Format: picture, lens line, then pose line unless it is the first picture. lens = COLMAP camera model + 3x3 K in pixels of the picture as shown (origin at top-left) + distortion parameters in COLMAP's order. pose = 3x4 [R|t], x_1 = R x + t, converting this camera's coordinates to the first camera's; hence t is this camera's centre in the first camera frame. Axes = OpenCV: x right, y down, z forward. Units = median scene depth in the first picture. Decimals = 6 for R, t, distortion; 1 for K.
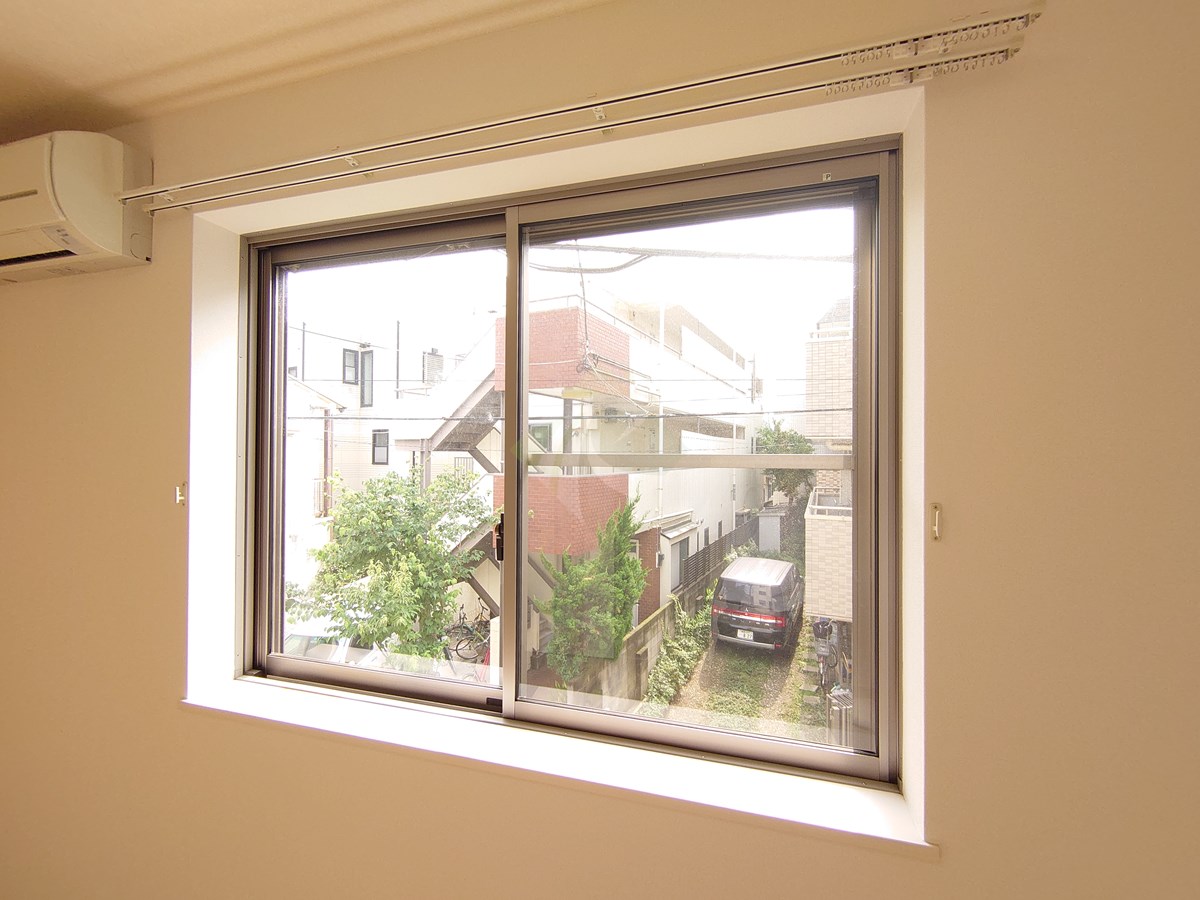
lens RADIAL K [[520.7, 0, 600.0], [0, 520.7, 450.0], [0, 0, 1]] dist [0.001510, -0.000565]
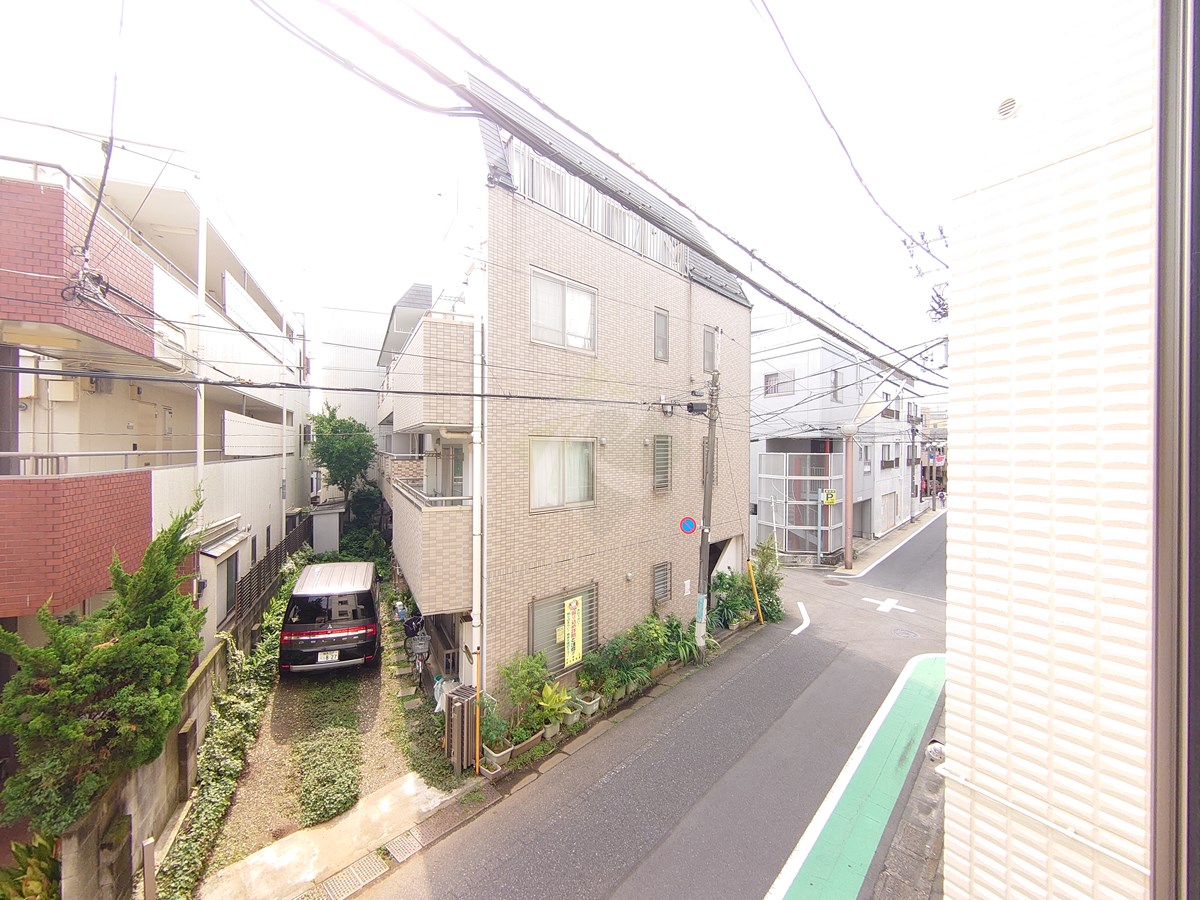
lens RADIAL K [[520.7, 0, 600.0], [0, 520.7, 450.0], [0, 0, 1]] dist [0.001510, -0.000565]
pose [[0.651608, -0.004164, 0.758544, -0.072607], [-0.007872, 0.999894, 0.012252, 0.006196], [-0.758515, -0.013954, 0.651506, 0.119198]]
